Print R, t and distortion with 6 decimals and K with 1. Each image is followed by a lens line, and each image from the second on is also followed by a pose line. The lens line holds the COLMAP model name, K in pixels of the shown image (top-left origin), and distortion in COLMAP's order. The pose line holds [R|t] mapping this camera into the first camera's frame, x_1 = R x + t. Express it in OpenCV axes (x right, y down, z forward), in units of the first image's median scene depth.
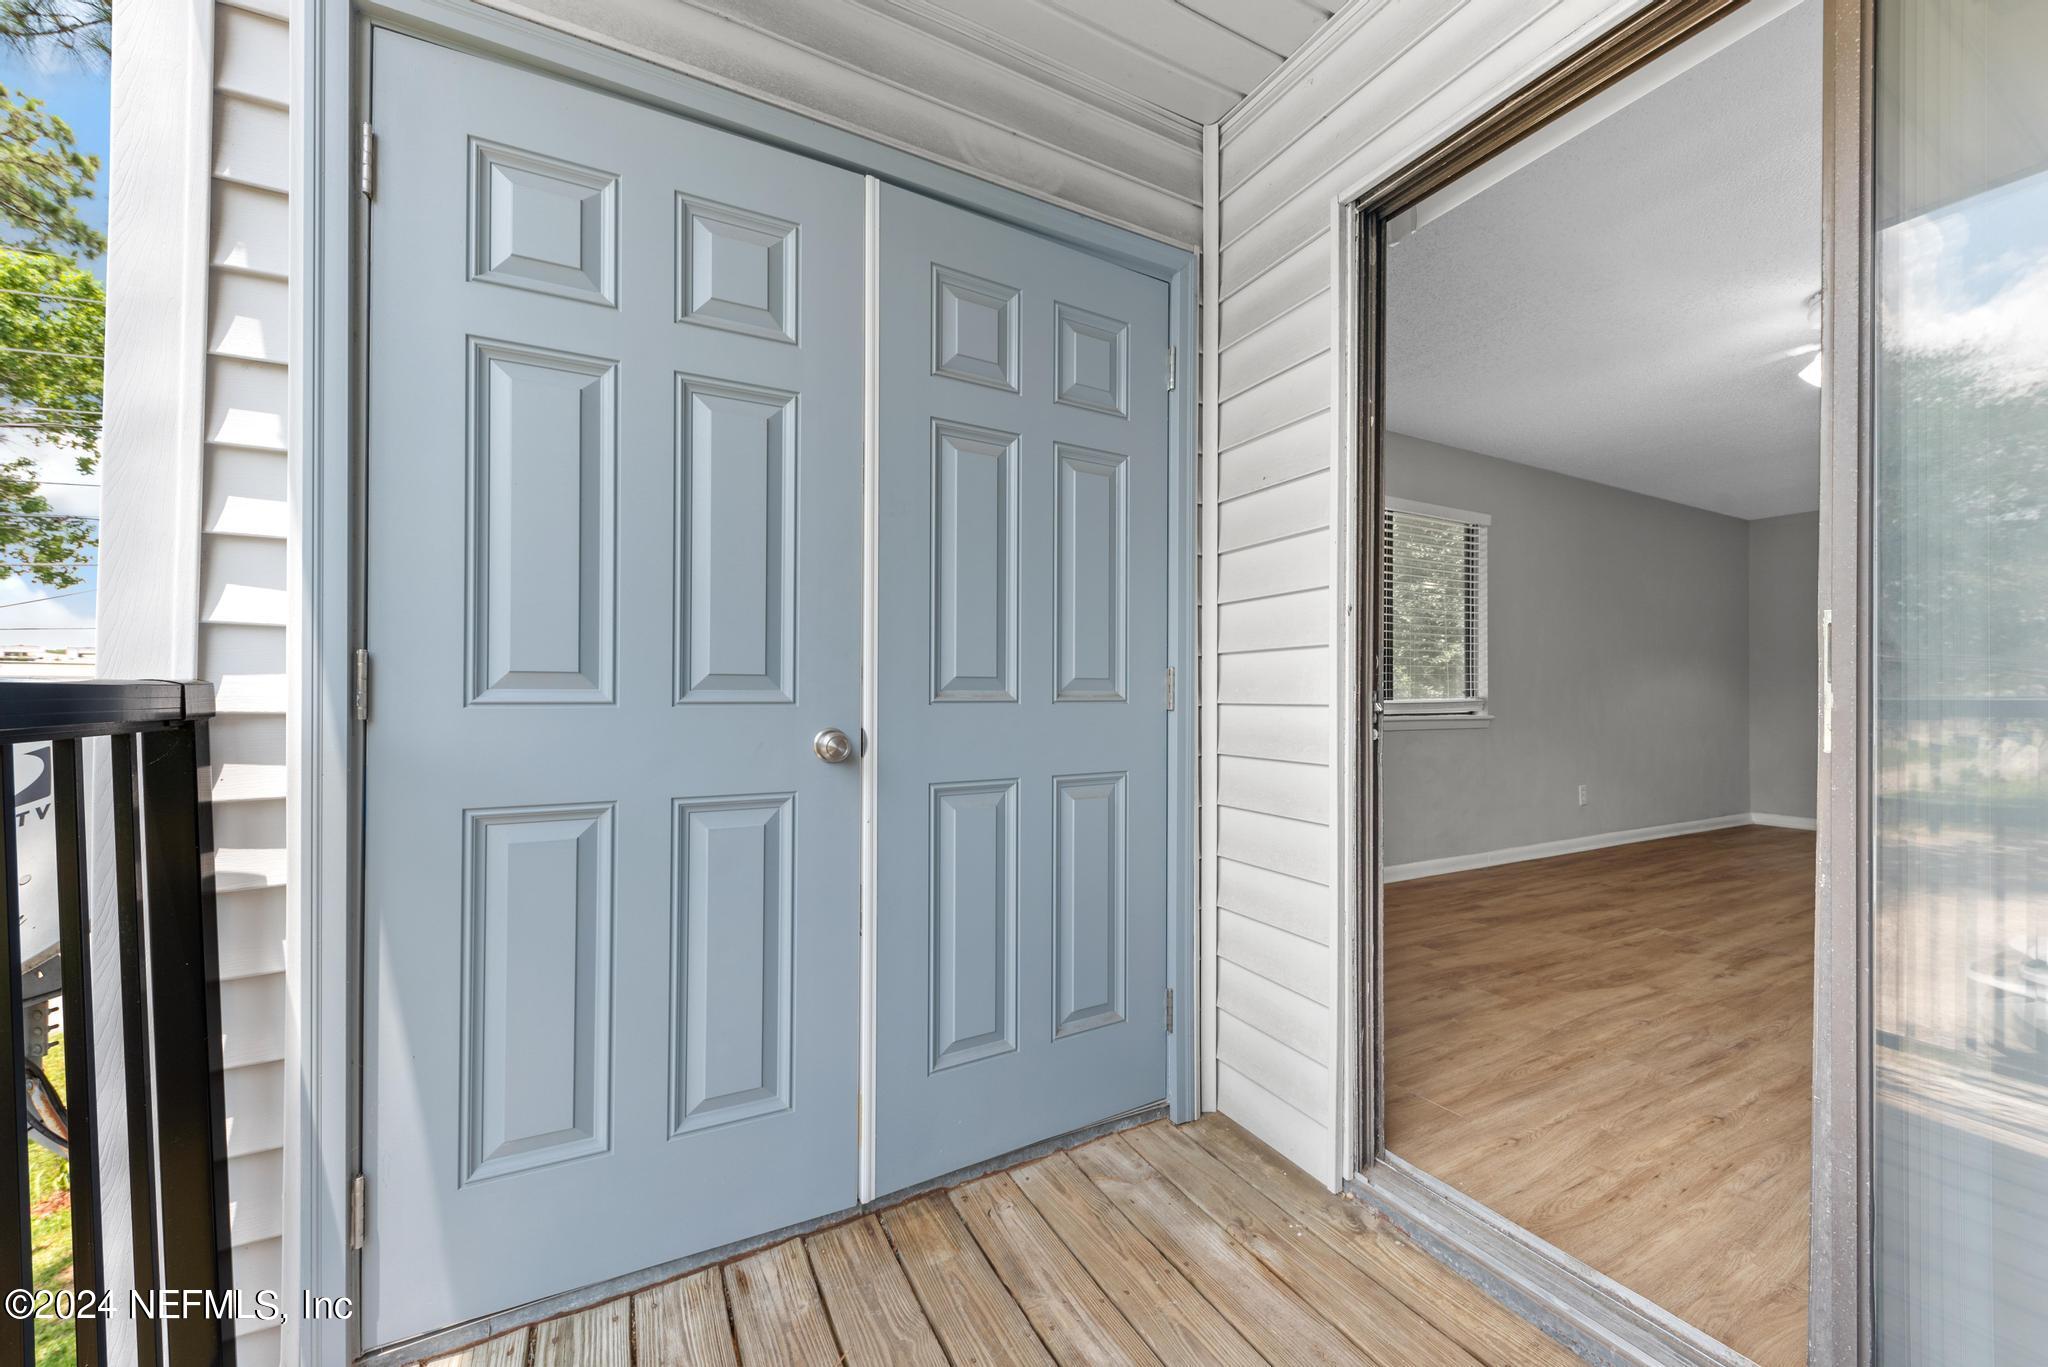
lens RADIAL K [[785.5, 0, 1024.0], [0, 785.5, 683.5], [0, 0, 1]] dist [0.000443, -0.000425]
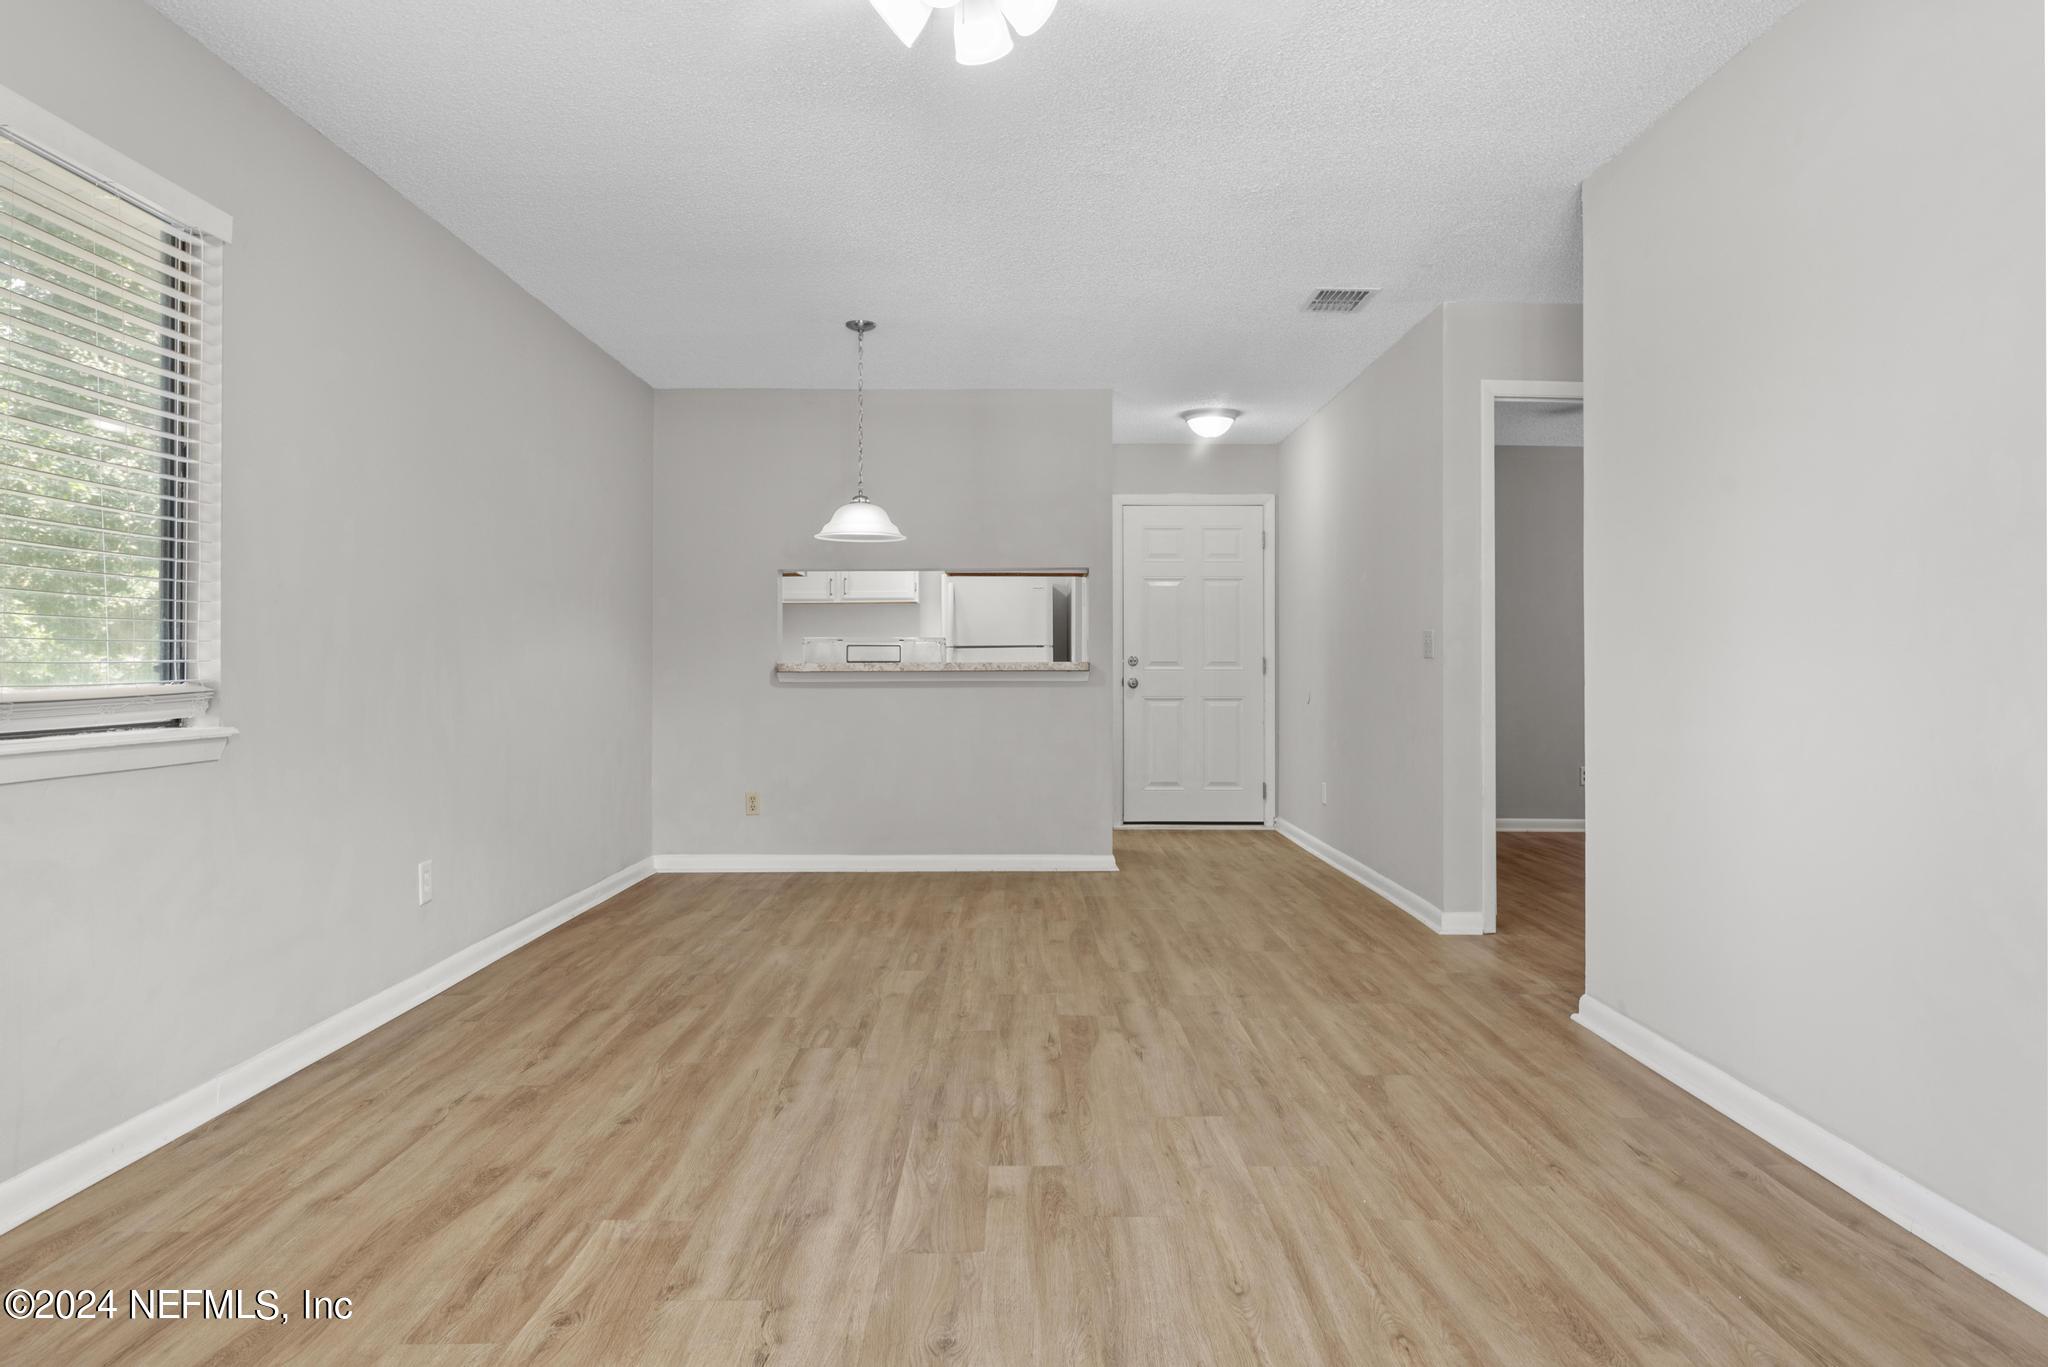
lens RADIAL K [[1245.0, 0, 1028.5], [0, 1245.0, 647.0], [0, 0, 1]] dist [-0.069543, 0.000244]
pose [[0.459117, 0.003295, 0.888370, 0.338913], [0.000468, 0.999992, -0.003951, 0.004536], [-0.888376, 0.002230, 0.459111, 0.511722]]
